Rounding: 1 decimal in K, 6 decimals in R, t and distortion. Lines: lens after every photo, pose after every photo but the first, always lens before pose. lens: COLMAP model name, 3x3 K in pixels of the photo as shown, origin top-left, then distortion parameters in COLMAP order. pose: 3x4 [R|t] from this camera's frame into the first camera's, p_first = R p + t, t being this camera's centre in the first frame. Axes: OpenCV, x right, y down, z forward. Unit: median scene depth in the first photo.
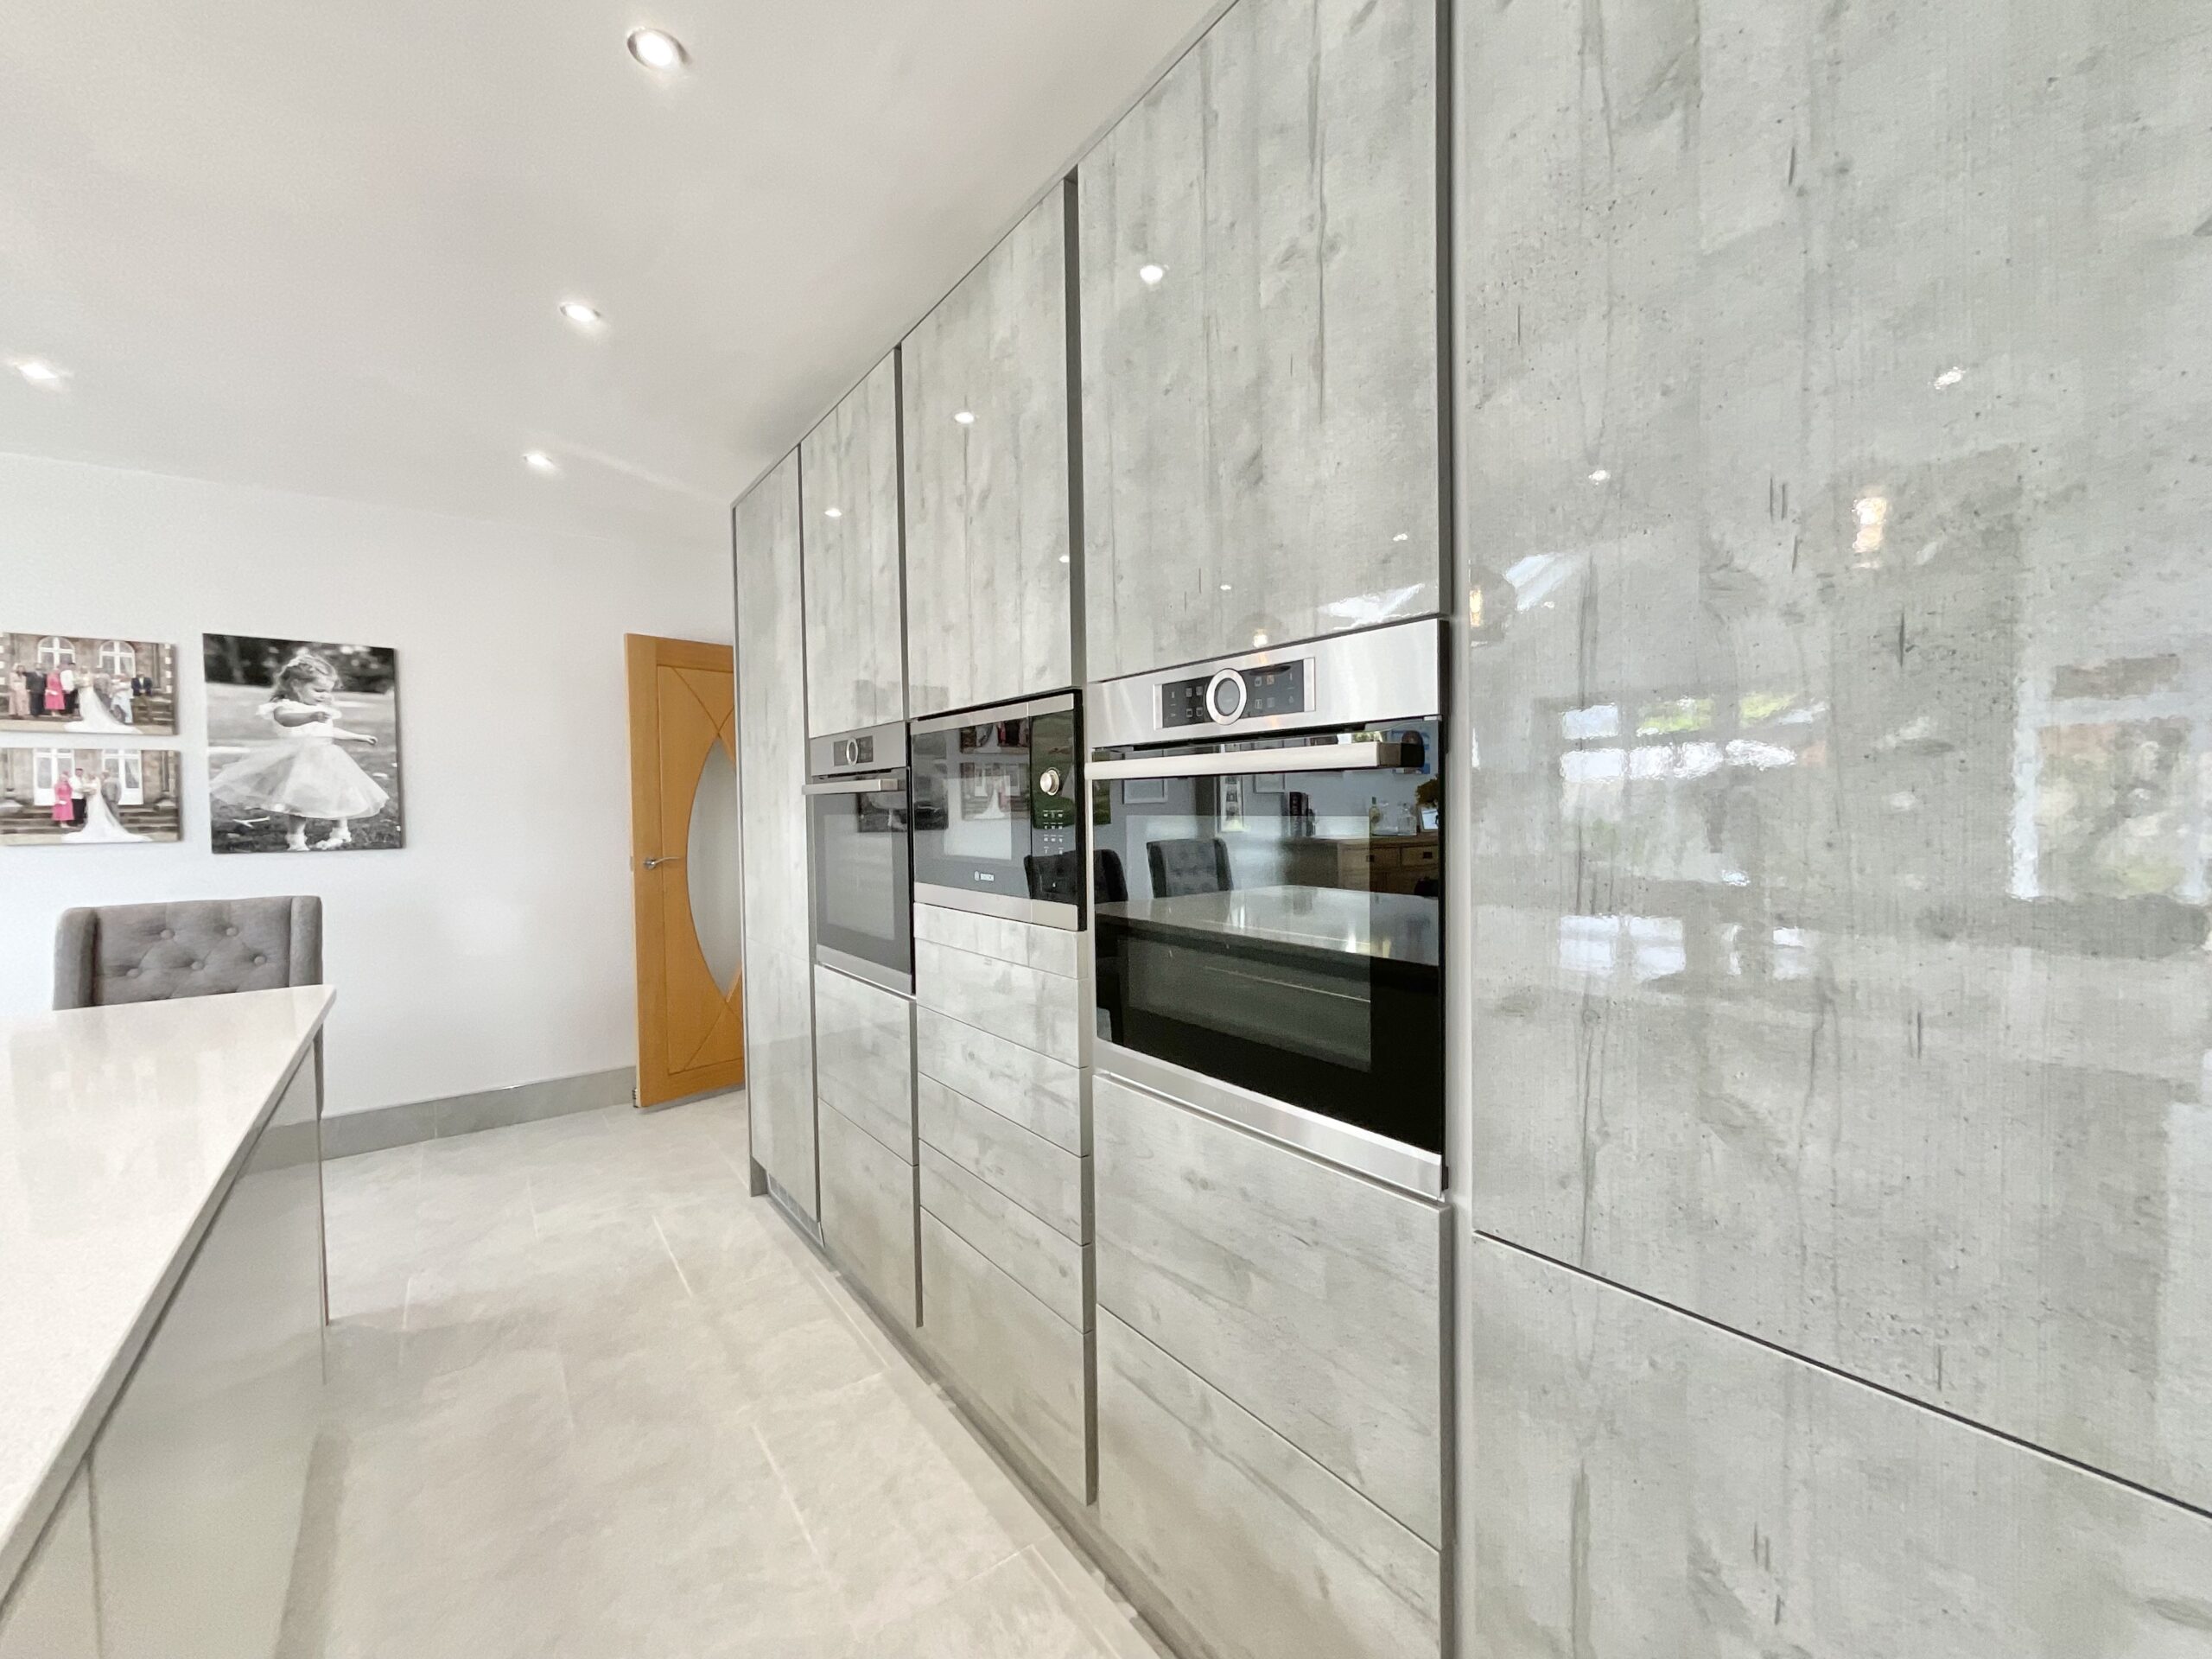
lens RADIAL K [[900.8, 0, 1100.0], [0, 900.8, 829.2], [0, 0, 1]] dist [-0.000003, 0.000835]
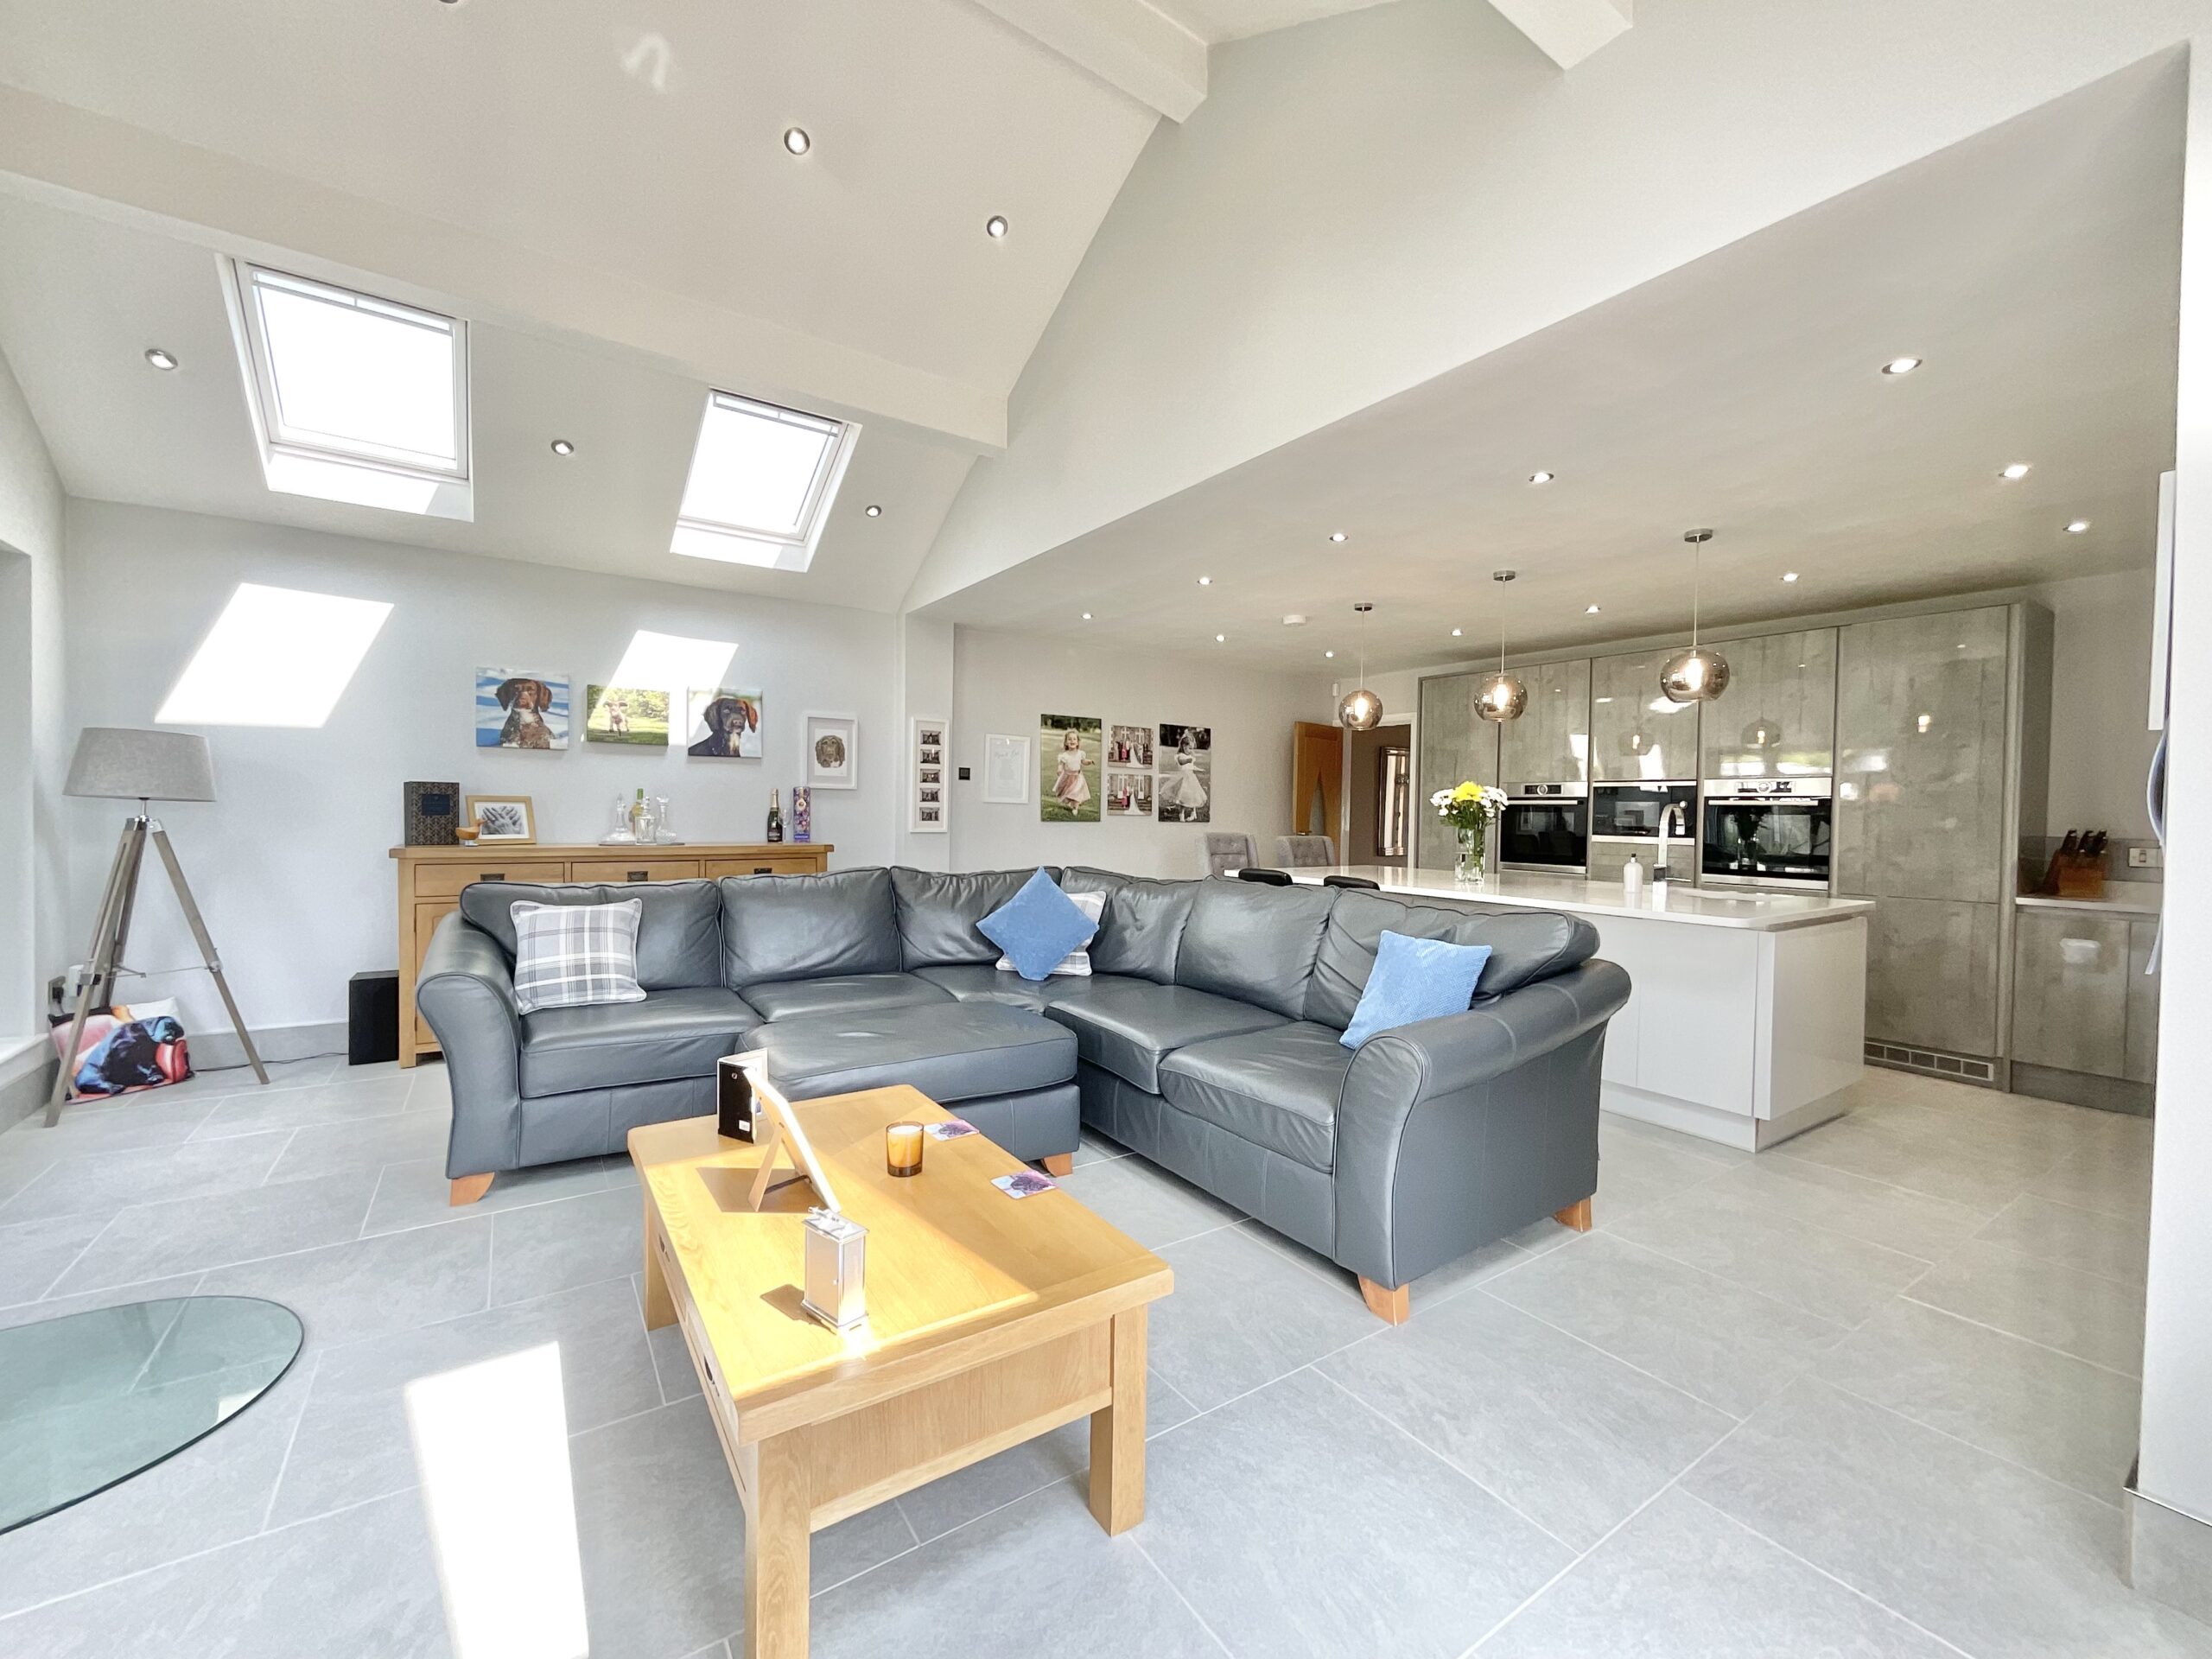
lens RADIAL K [[900.8, 0, 1100.3], [0, 900.8, 827.5], [0, 0, 1]] dist [-0.000003, 0.000835]
pose [[0.998632, 0.031506, -0.041737, -1.067217], [-0.031923, 0.999446, -0.009369, 0.070180], [0.041418, 0.010689, 0.999085, -1.287949]]
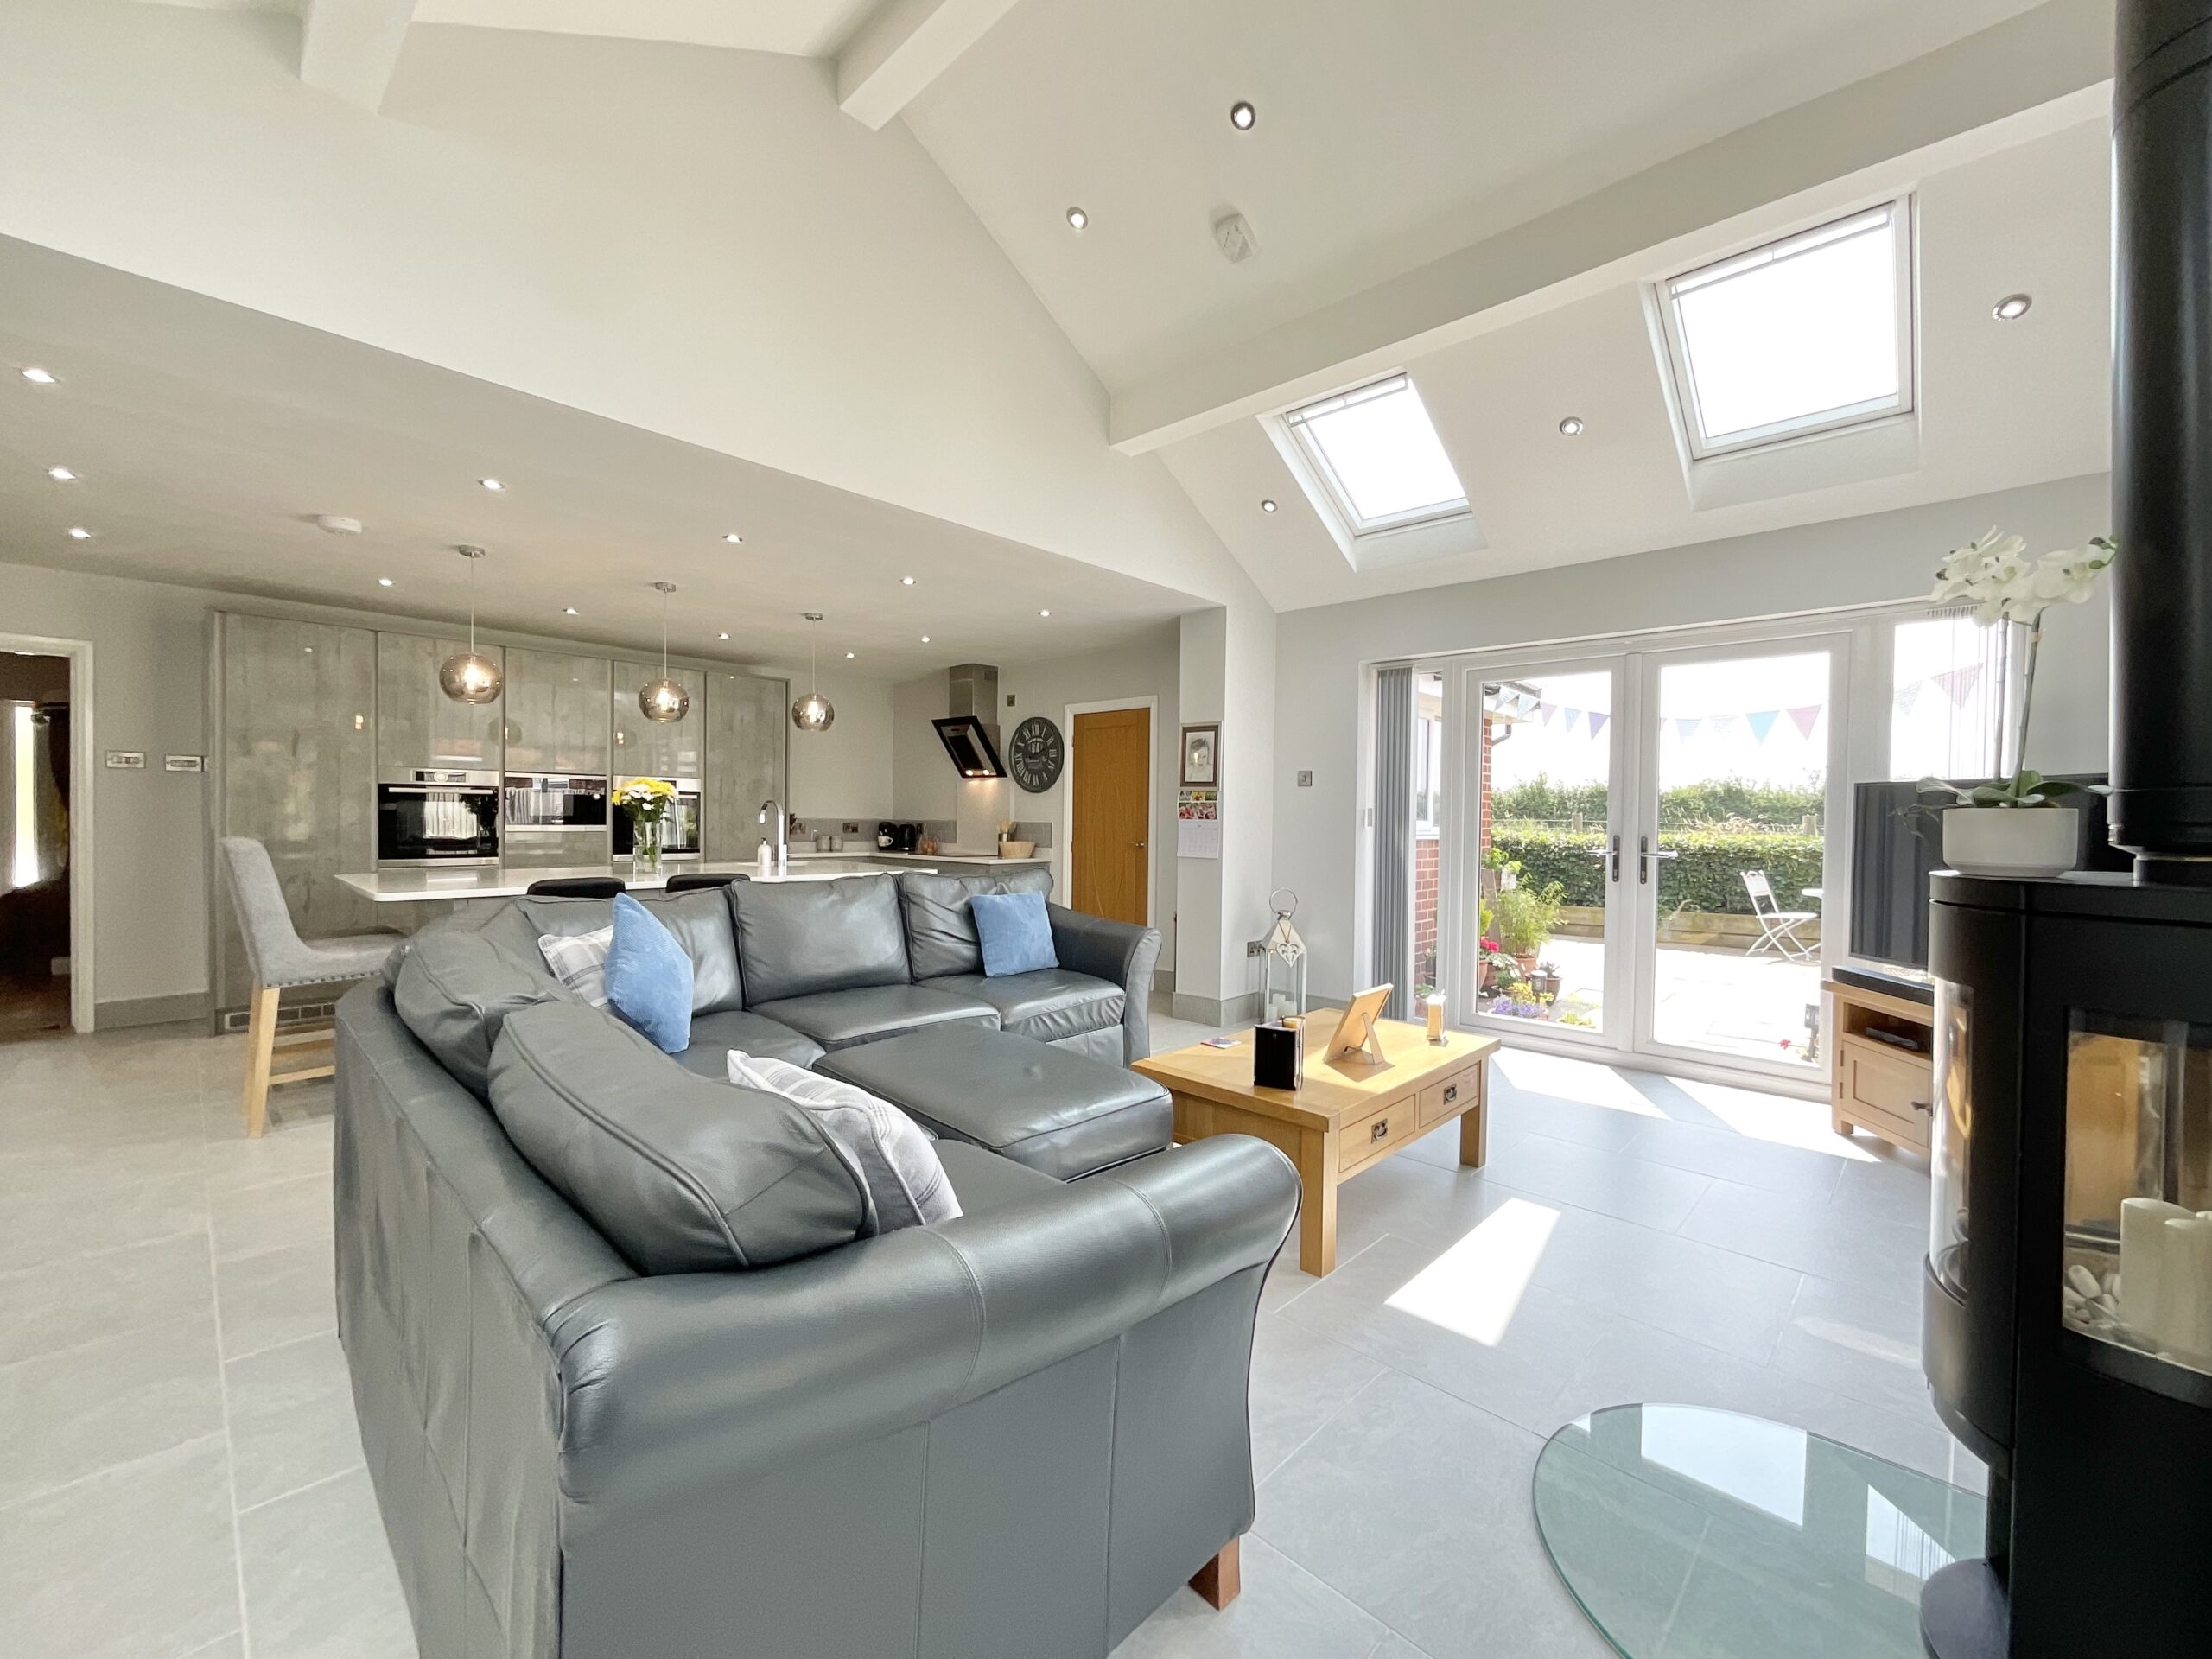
lens RADIAL K [[900.8, 0, 1108.3], [0, 900.8, 819.5], [0, 0, 1]] dist [-0.000003, 0.000835]
pose [[-0.179728, 0.010174, 0.983664, -2.179601], [0.020308, 0.999772, -0.006630, 0.062168], [-0.983507, 0.018785, -0.179893, -0.274678]]
